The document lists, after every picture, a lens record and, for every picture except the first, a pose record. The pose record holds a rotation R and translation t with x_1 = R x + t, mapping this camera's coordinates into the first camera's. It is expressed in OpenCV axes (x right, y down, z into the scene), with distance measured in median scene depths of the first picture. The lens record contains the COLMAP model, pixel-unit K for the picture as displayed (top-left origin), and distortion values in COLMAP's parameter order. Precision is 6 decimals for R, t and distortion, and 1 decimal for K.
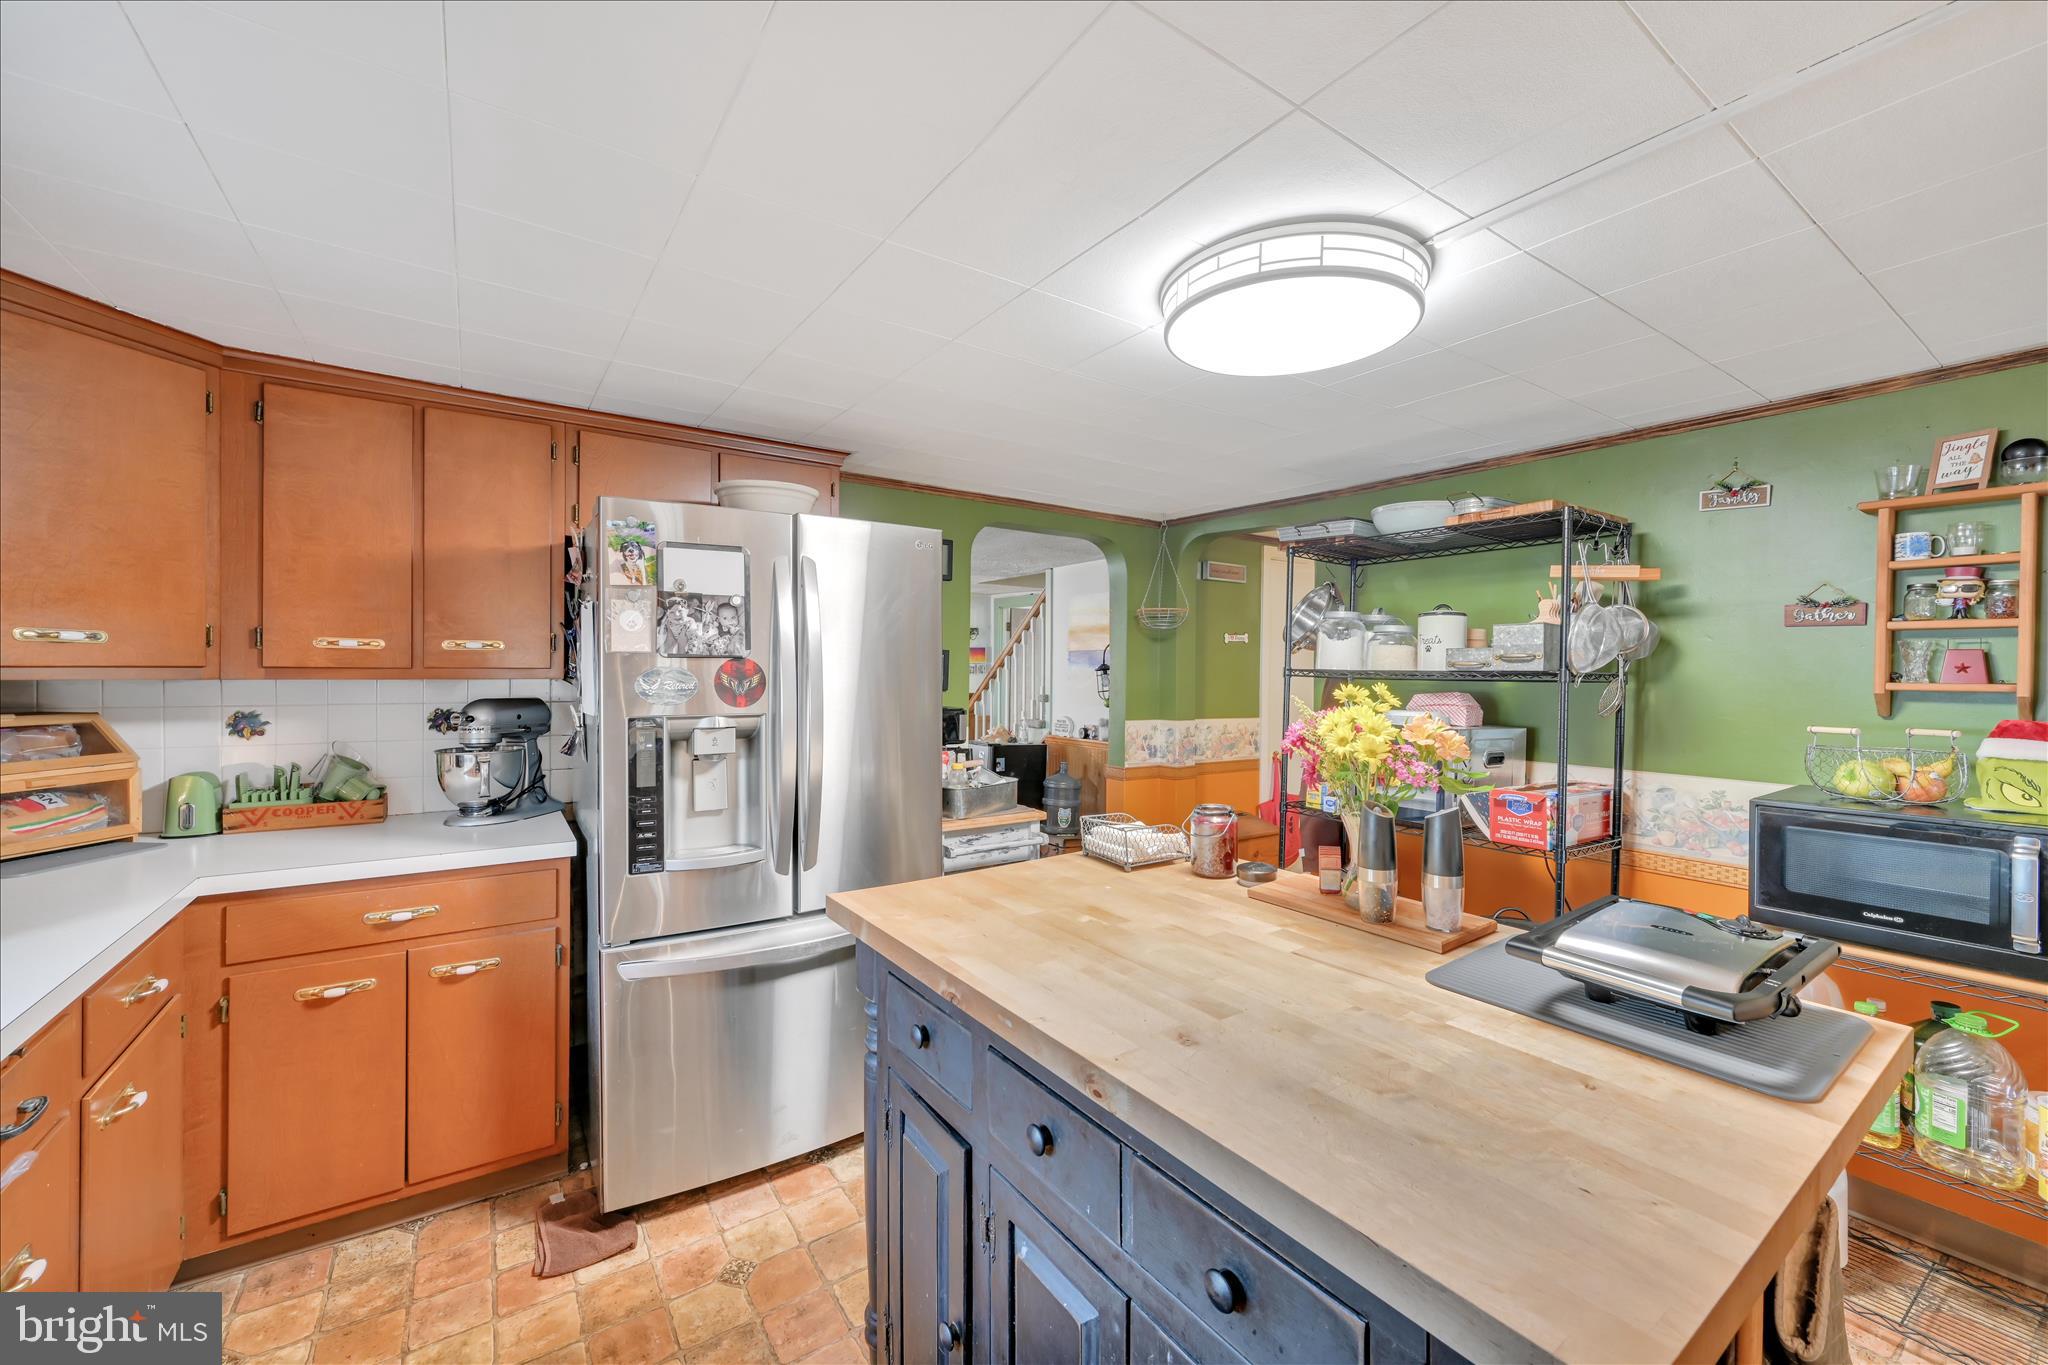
lens RADIAL K [[812.7, 0, 1021.9], [0, 812.7, 668.0], [0, 0, 1]] dist [-0.000088, 0.000012]
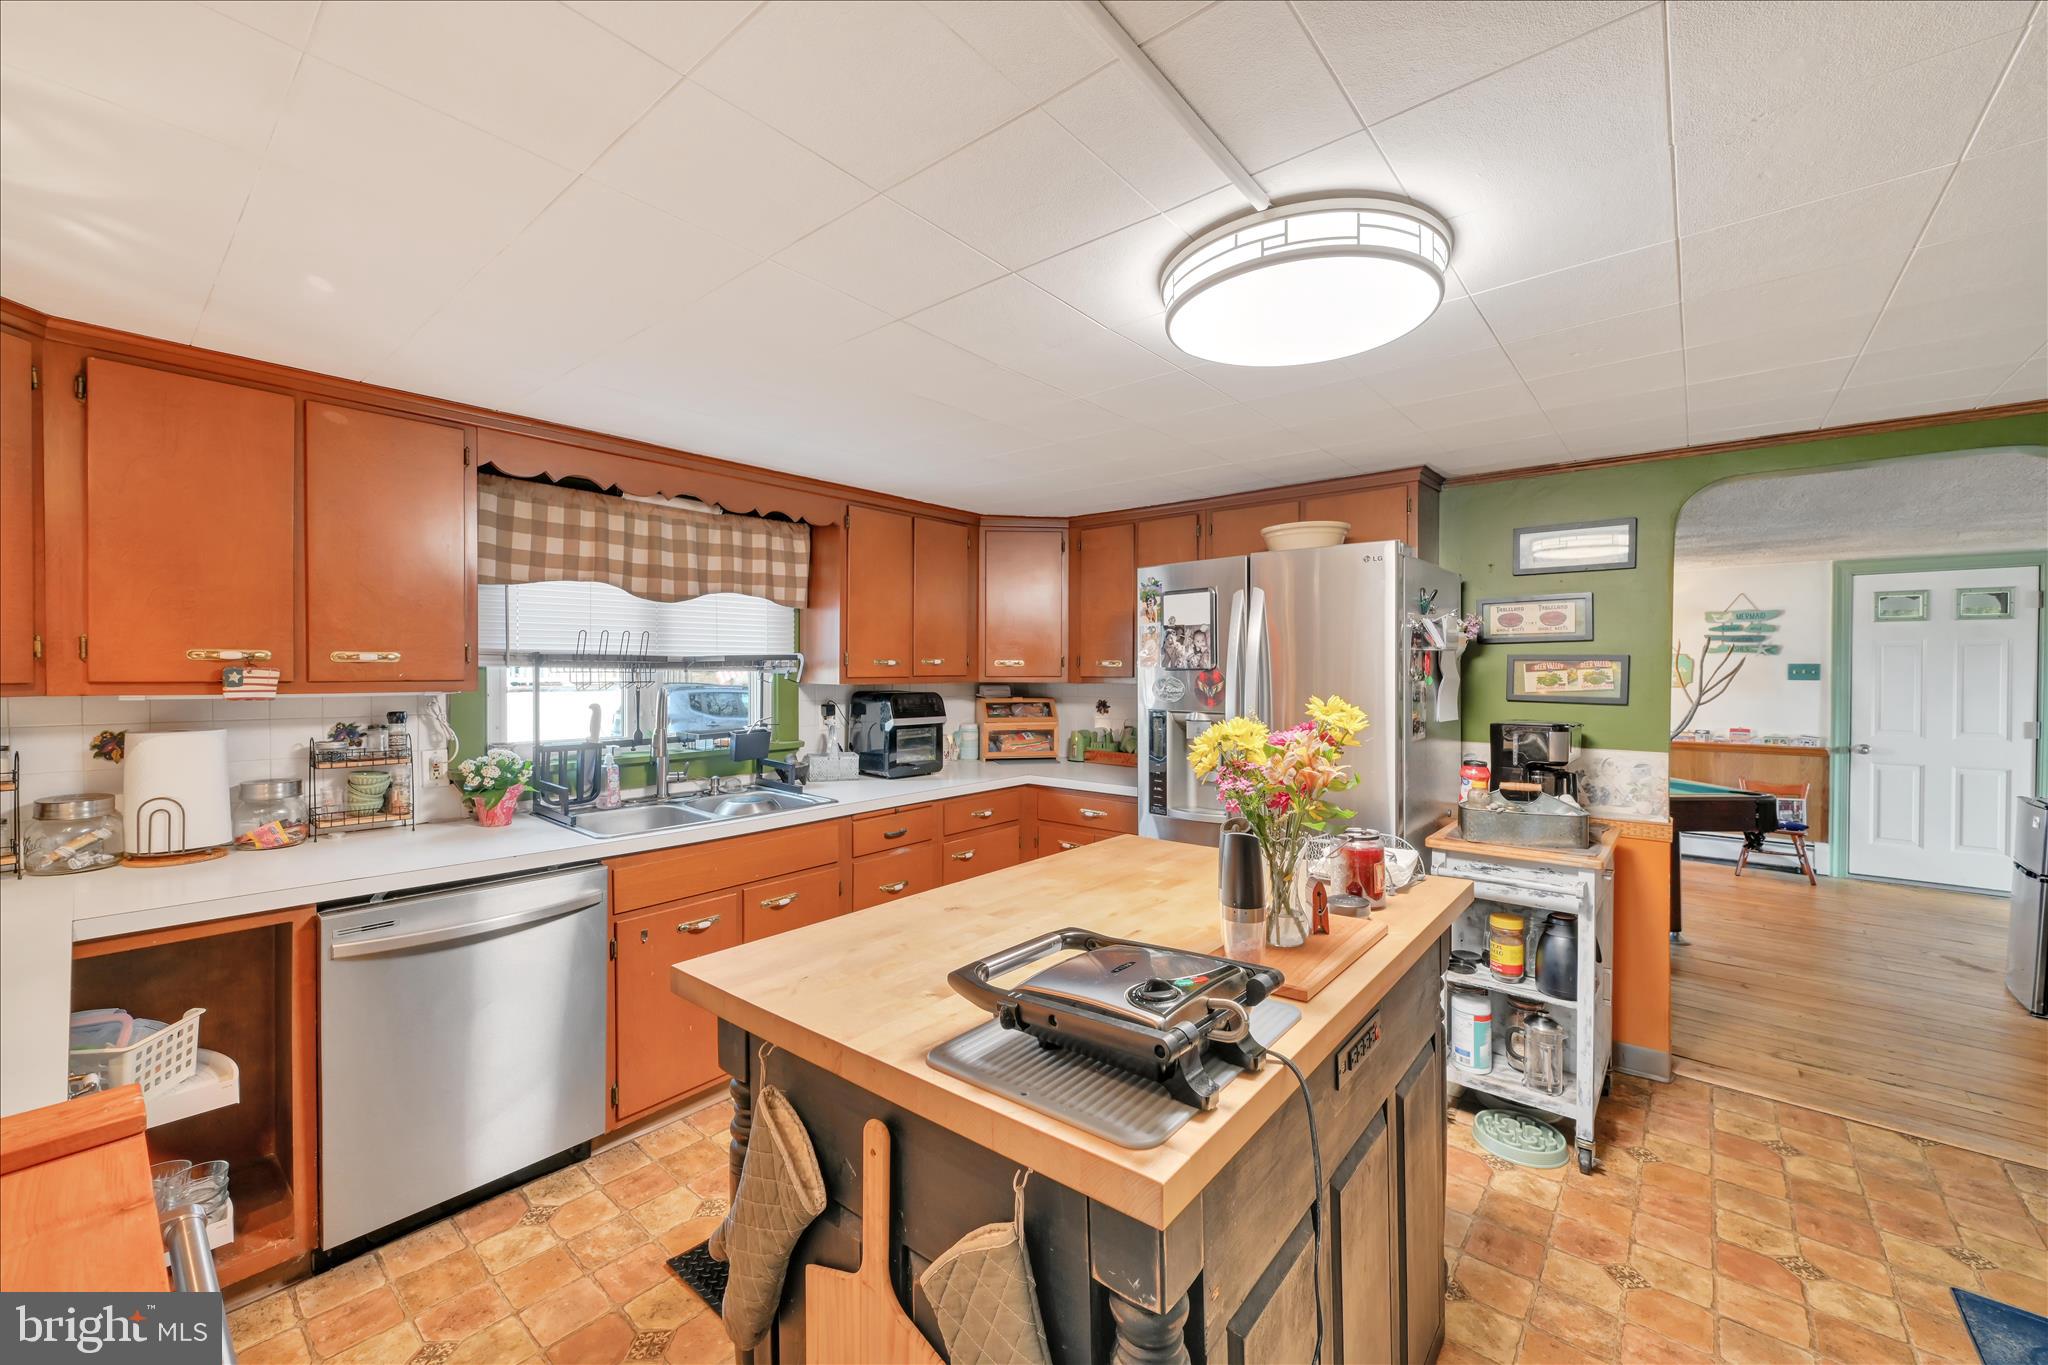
lens RADIAL K [[803.2, 0, 1020.0], [0, 803.2, 681.0], [0, 0, 1]] dist [-0.000205, -0.000111]
pose [[0.271475, 0.006752, -0.962422, 0.895675], [-0.000869, 0.999977, 0.006771, -0.002953], [0.962445, -0.001002, 0.271475, 0.351585]]
